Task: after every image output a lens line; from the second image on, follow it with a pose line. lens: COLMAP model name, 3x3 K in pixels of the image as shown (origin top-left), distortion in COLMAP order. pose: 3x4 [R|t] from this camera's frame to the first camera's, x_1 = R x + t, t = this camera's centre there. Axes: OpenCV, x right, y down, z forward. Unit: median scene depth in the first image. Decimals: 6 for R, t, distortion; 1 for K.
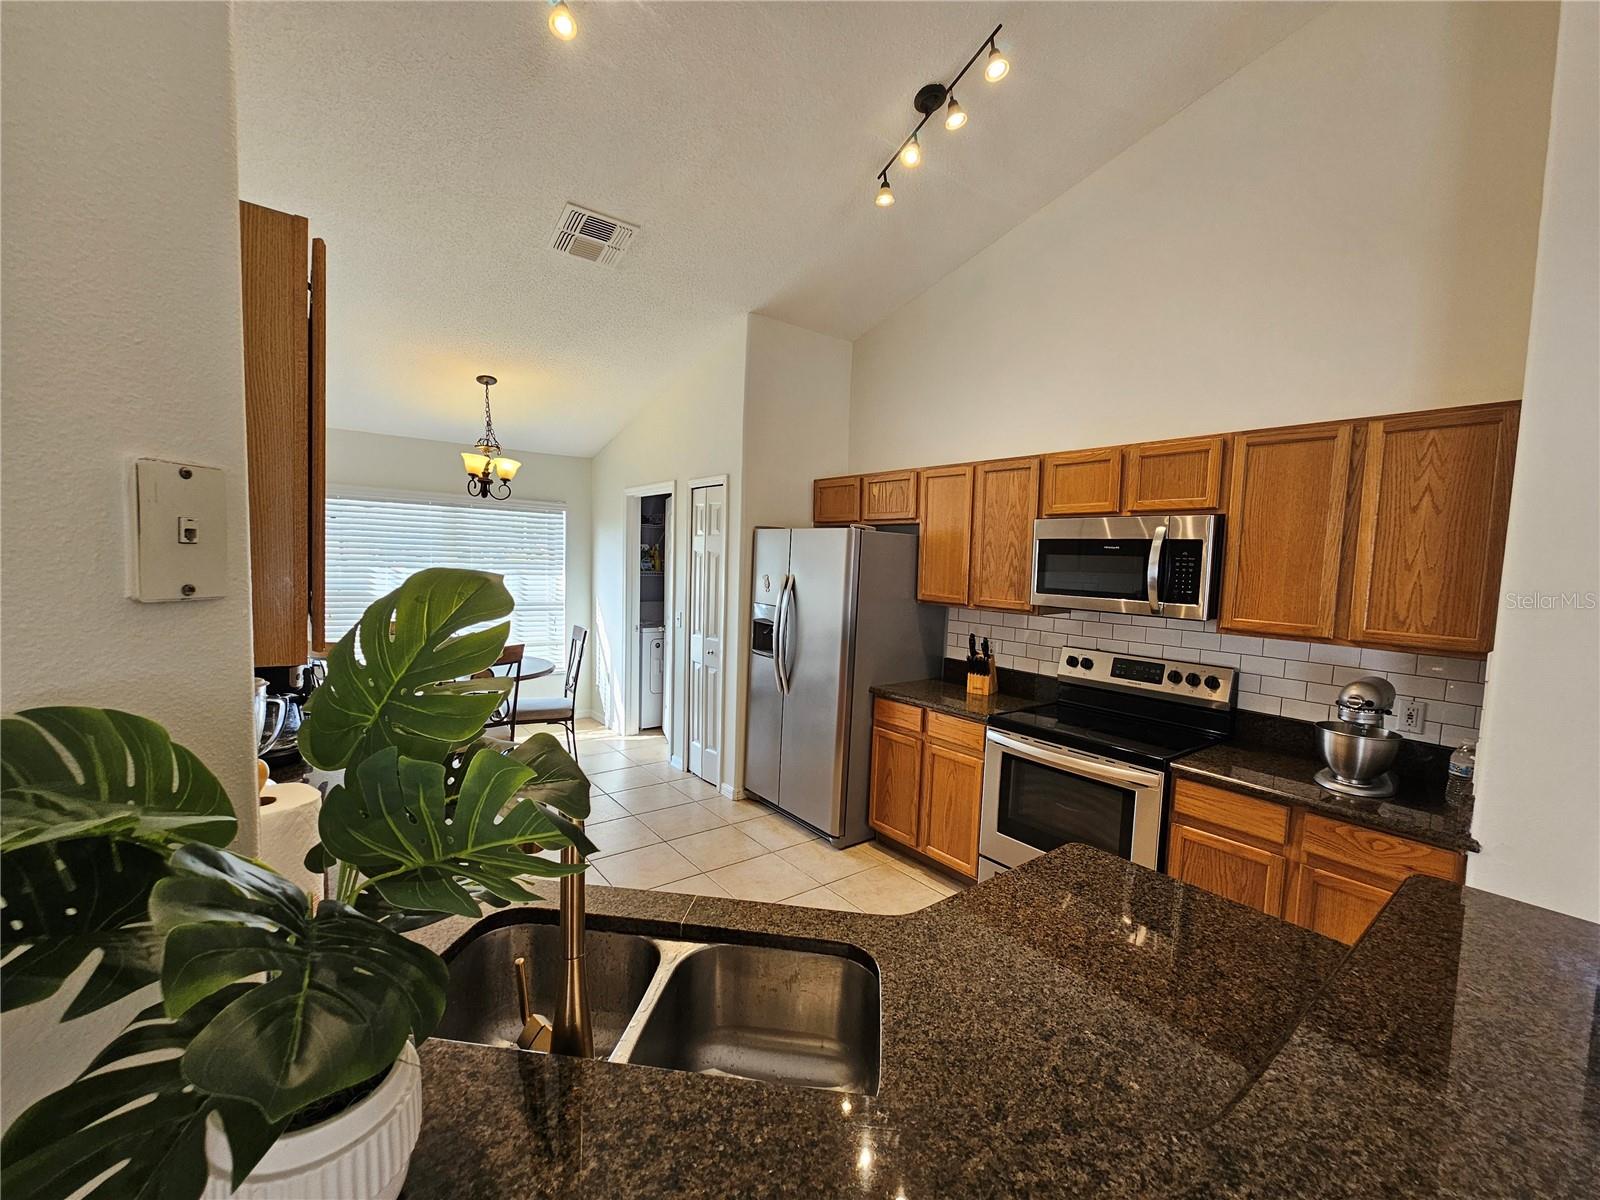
lens RADIAL K [[654.8, 0, 793.6], [0, 654.8, 610.4], [0, 0, 1]] dist [-0.000717, -0.000285]
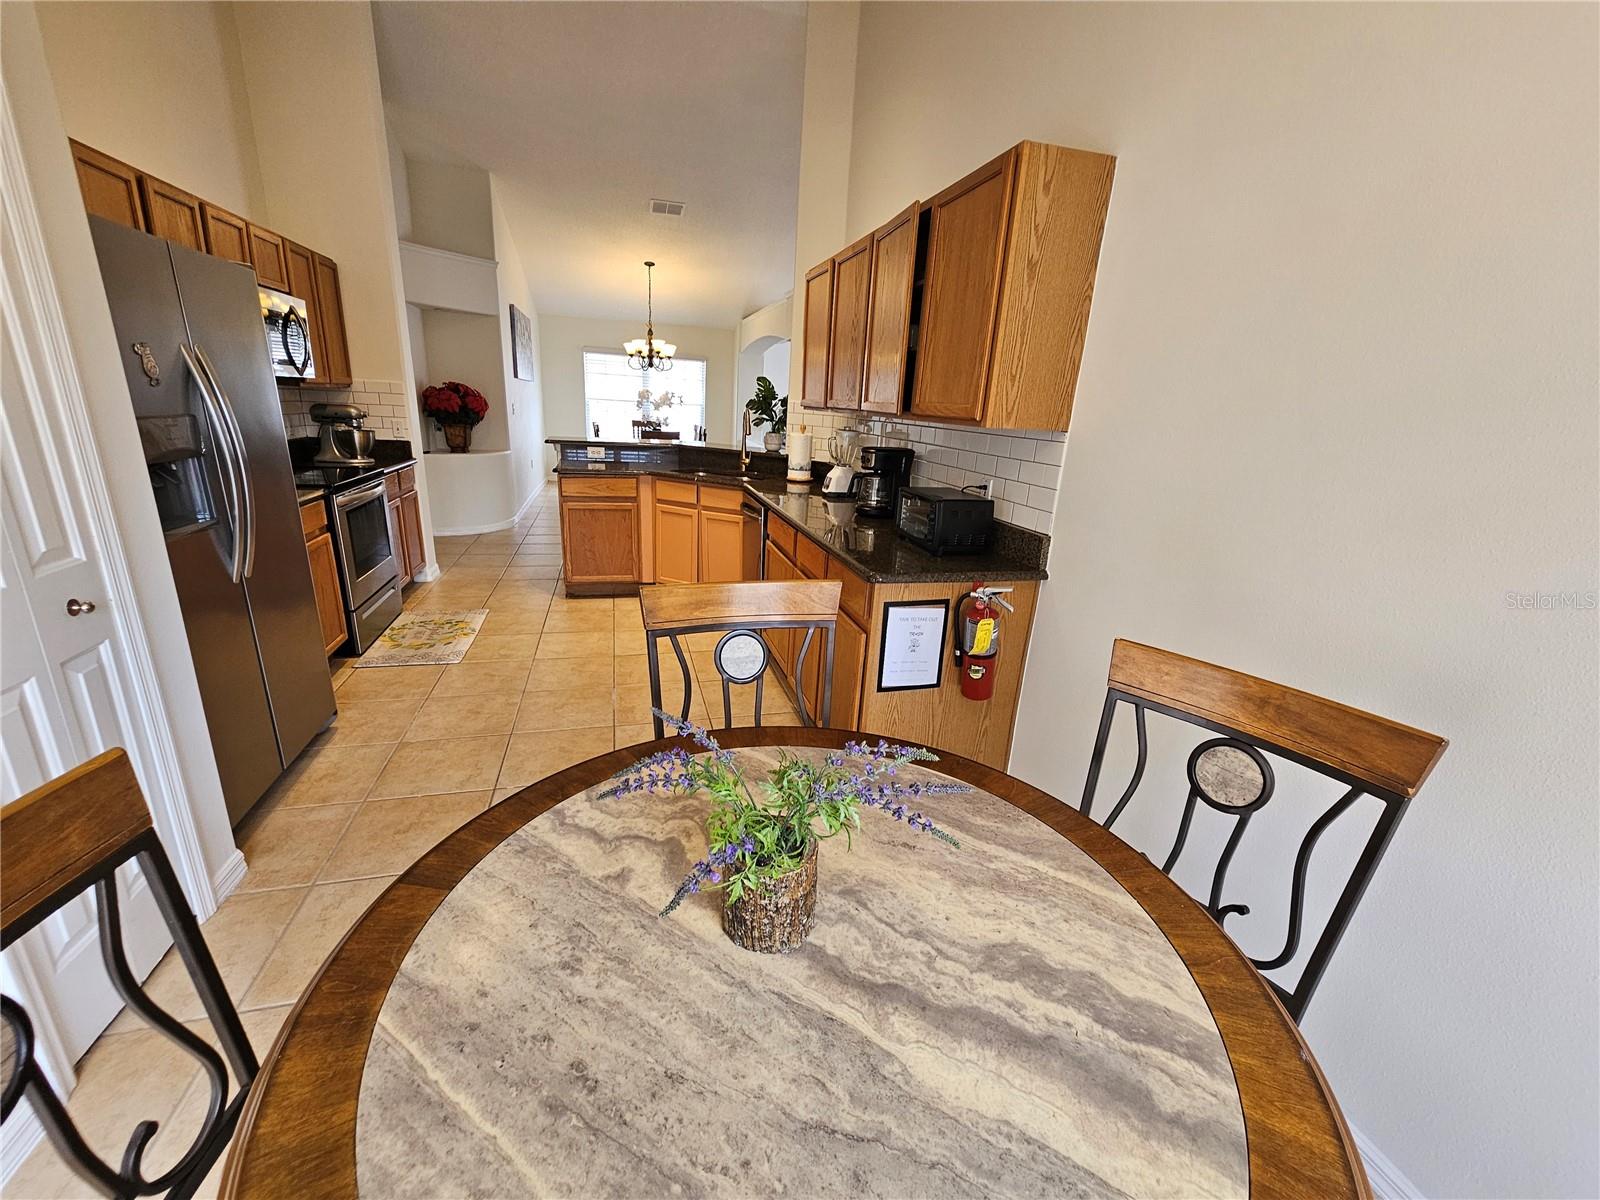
lens RADIAL K [[654.8, 0, 793.6], [0, 654.8, 610.4], [0, 0, 1]] dist [-0.000717, -0.000285]
pose [[-0.918720, -0.197729, 0.341845, -0.741374], [-0.053745, 0.920175, 0.387802, -0.100884], [-0.391236, 0.337908, -0.856009, 1.539604]]
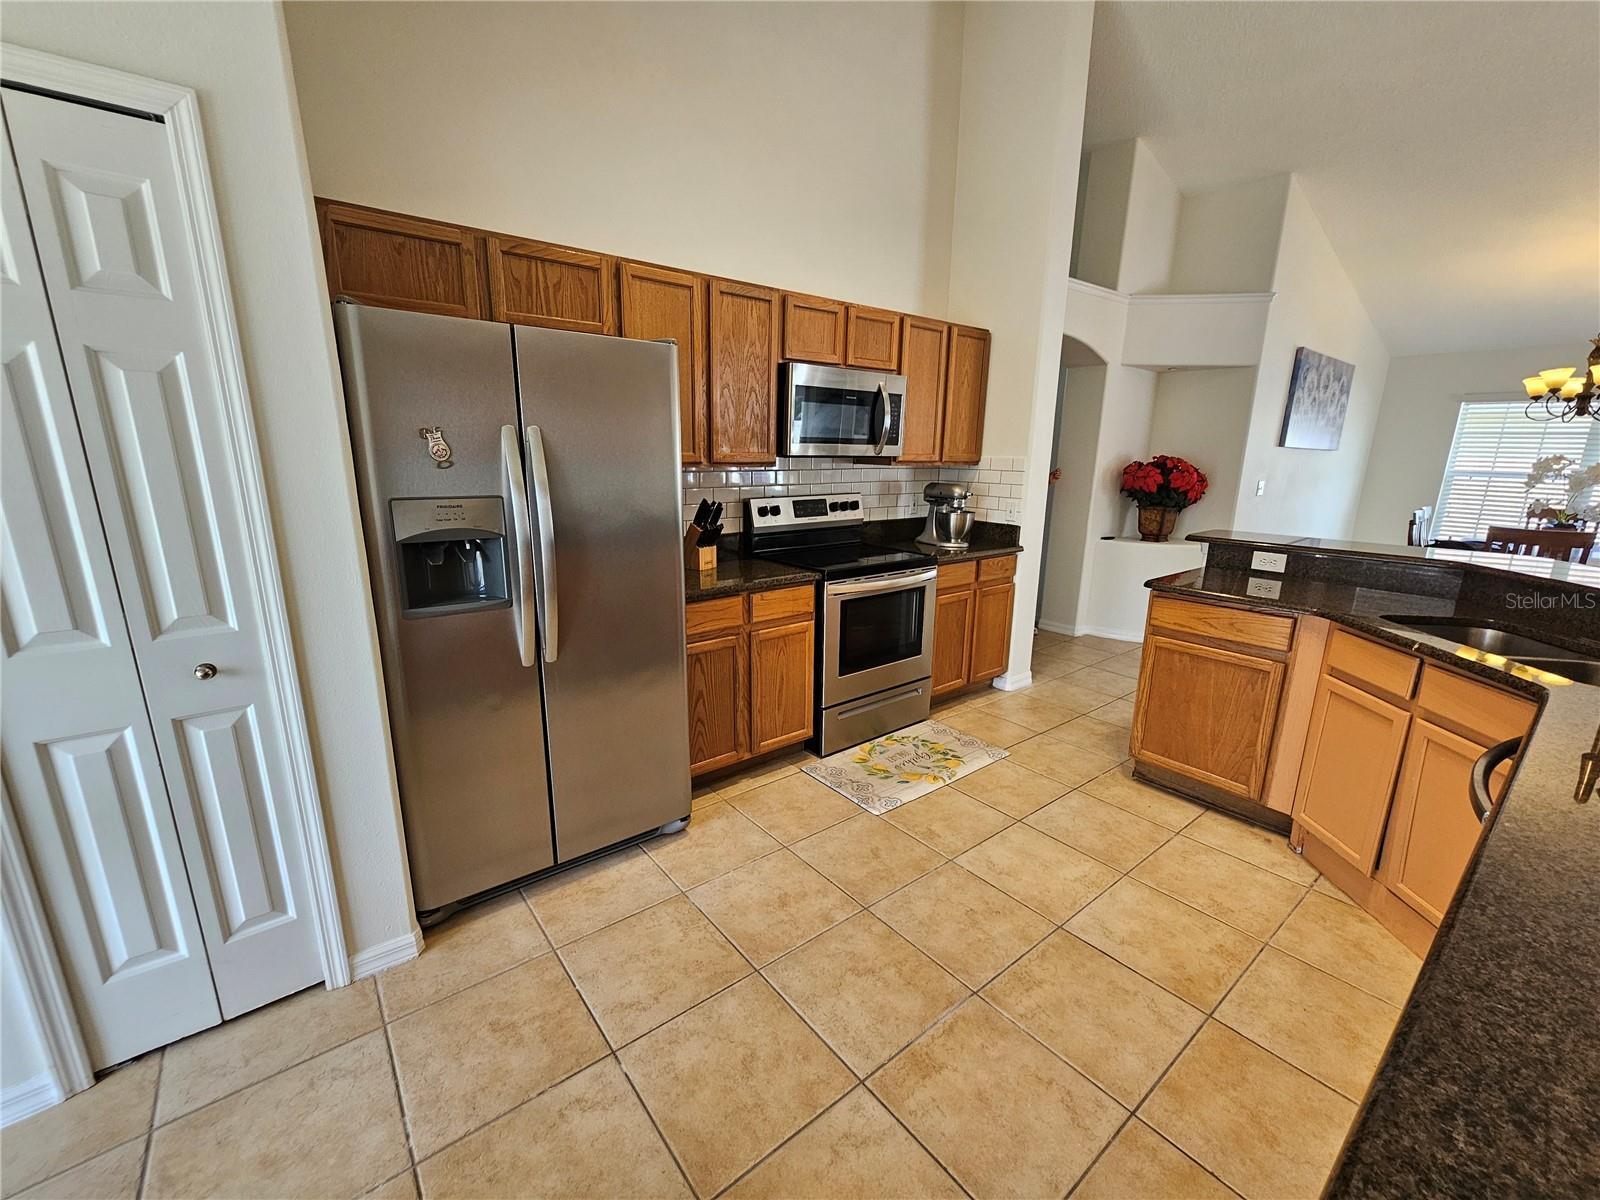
lens RADIAL K [[654.8, 0, 793.6], [0, 654.8, 610.4], [0, 0, 1]] dist [-0.000717, -0.000285]
pose [[-0.014485, -0.273152, 0.961862, -0.599737], [0.068543, 0.959429, 0.273493, -0.050600], [-0.997543, 0.069891, 0.004825, 0.947462]]
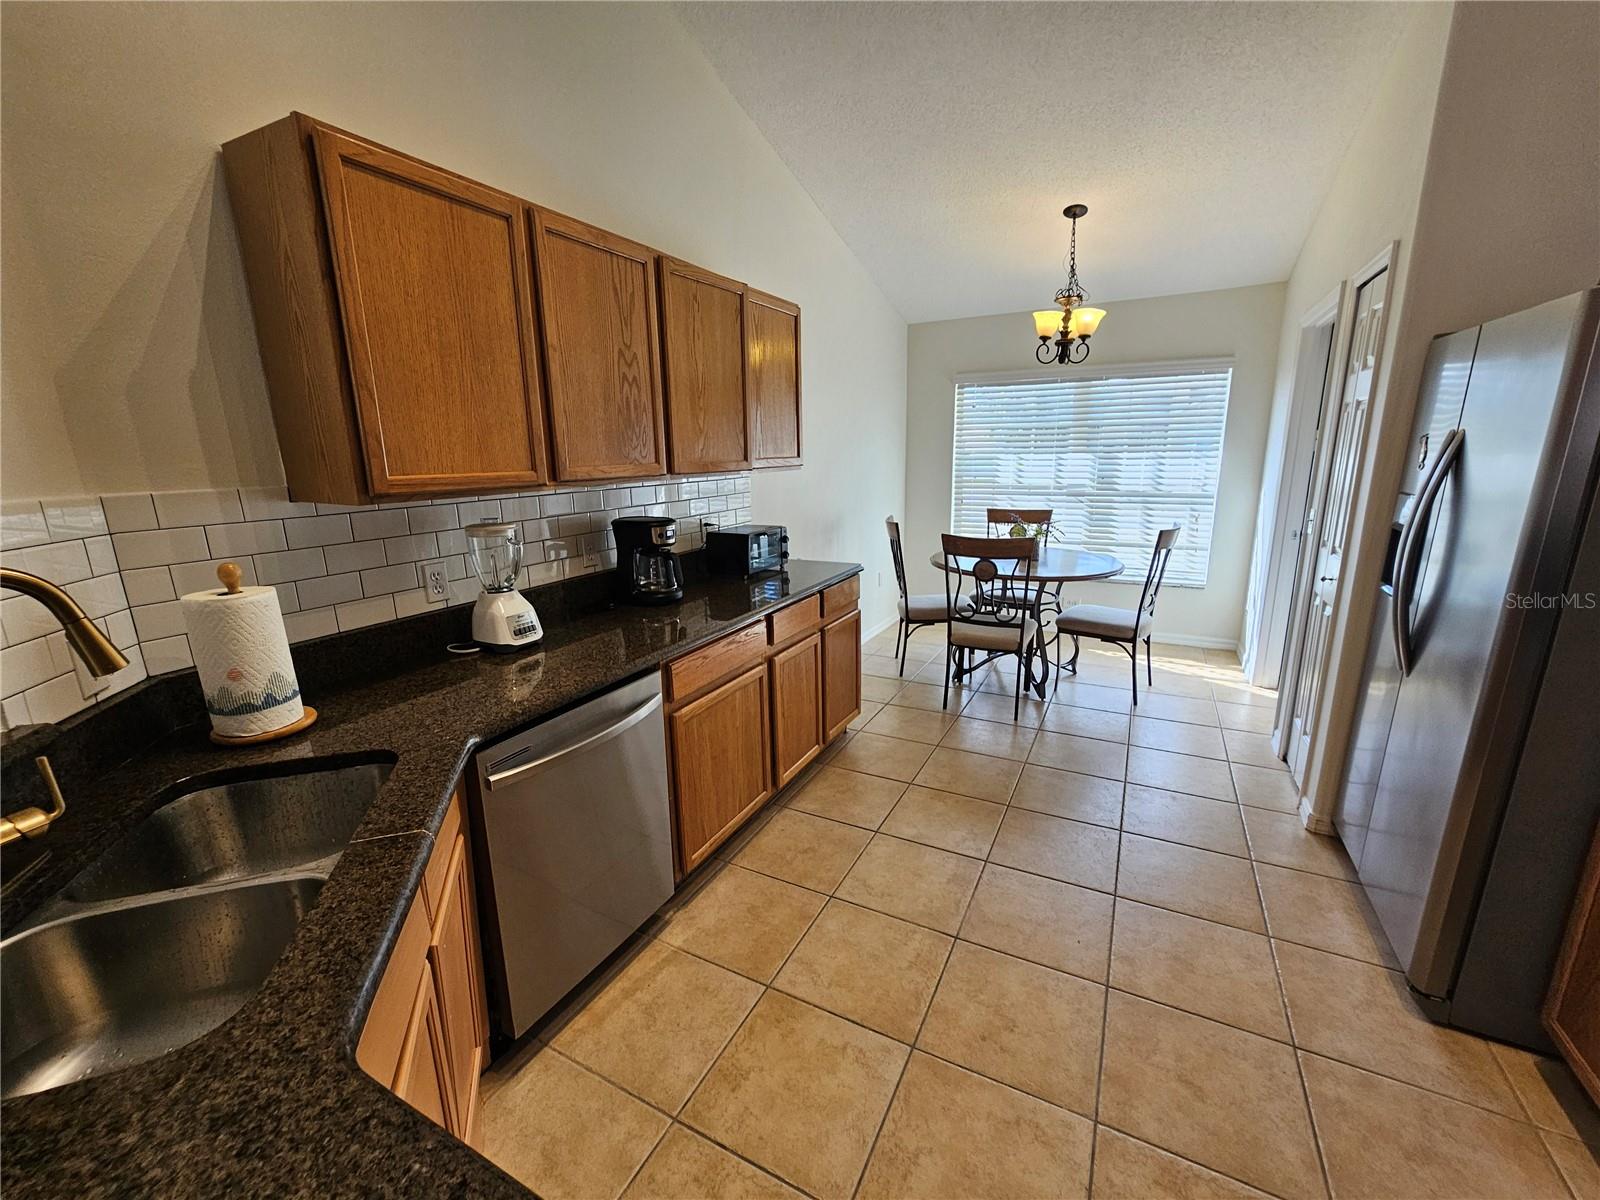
lens RADIAL K [[654.8, 0, 793.6], [0, 654.8, 610.4], [0, 0, 1]] dist [-0.000717, -0.000285]
pose [[0.418152, 0.179136, -0.890539, 0.270048], [-0.040921, 0.983082, 0.178537, 0.007583], [0.907455, -0.038214, 0.418408, 0.433196]]
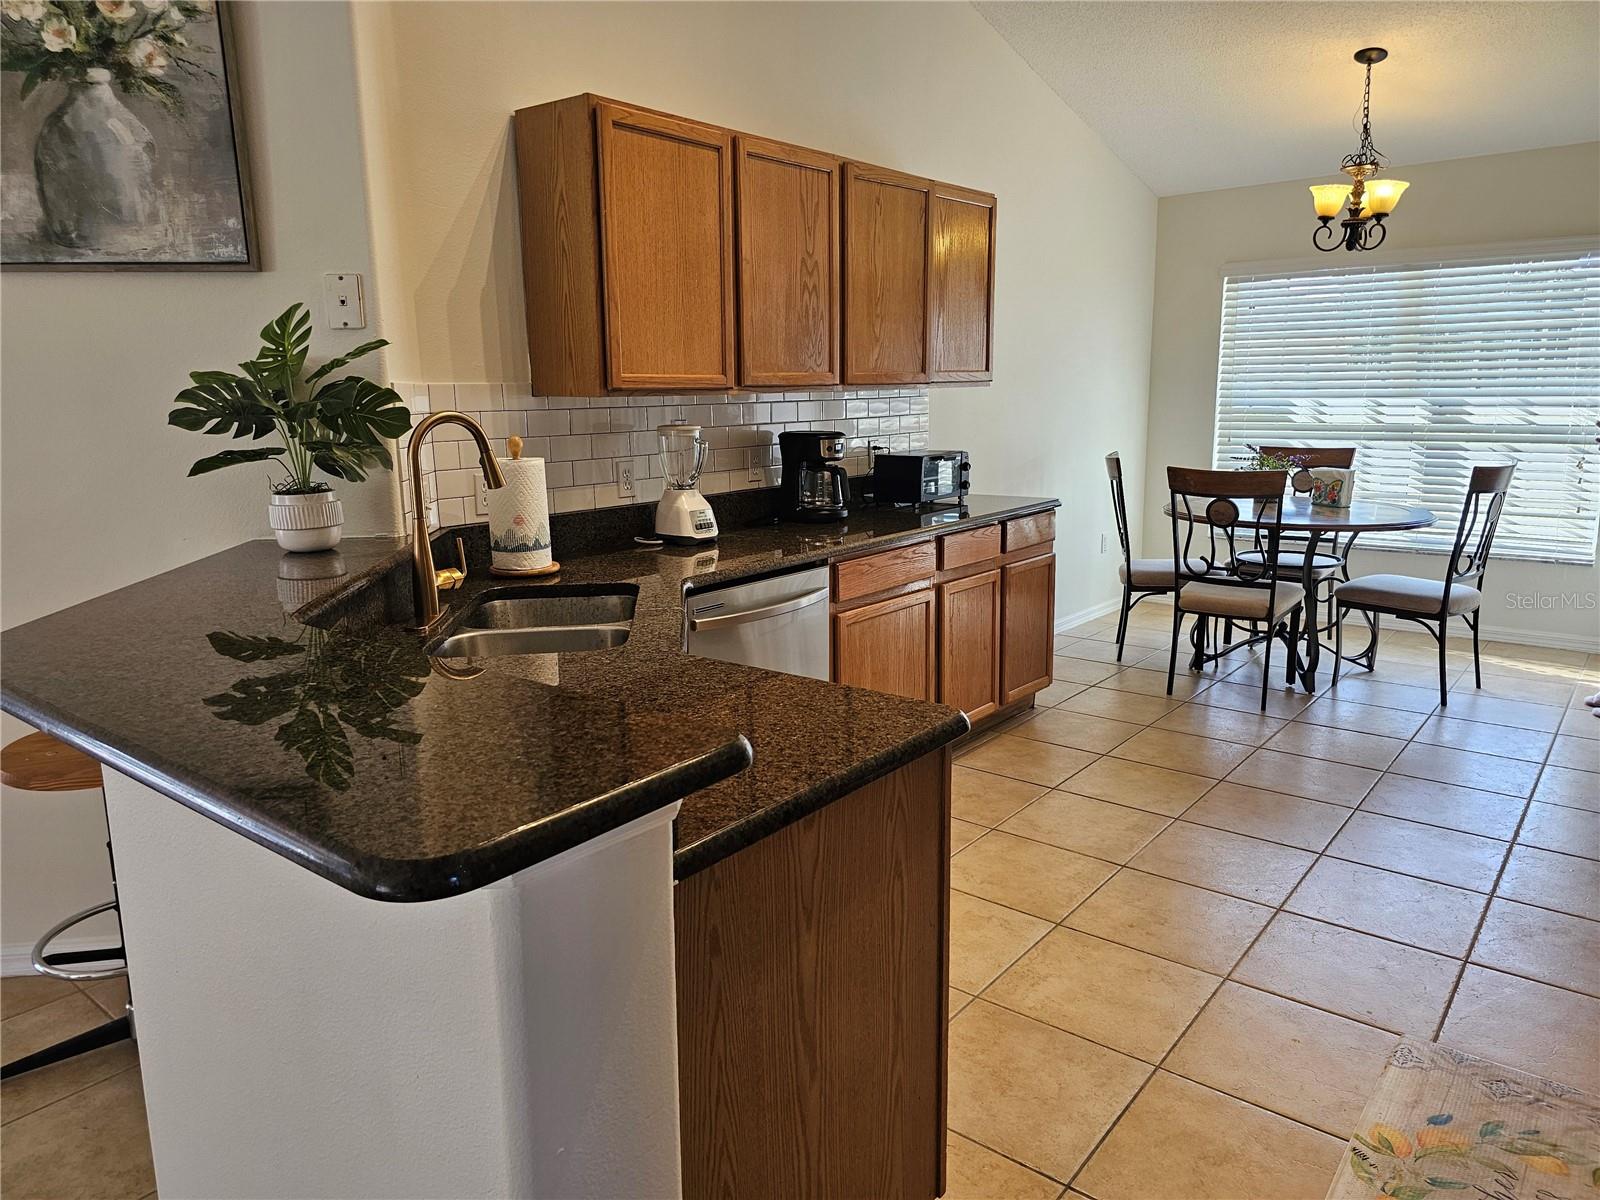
lens RADIAL K [[1072.2, 0, 796.9], [0, 1072.2, 594.2], [0, 0, 1]] dist [0.101715, -0.144342]
pose [[0.235140, 0.152313, -0.959953, 0.661925], [-0.055470, 0.988138, 0.143198, 0.053646], [0.970377, 0.019577, 0.240800, 0.299748]]
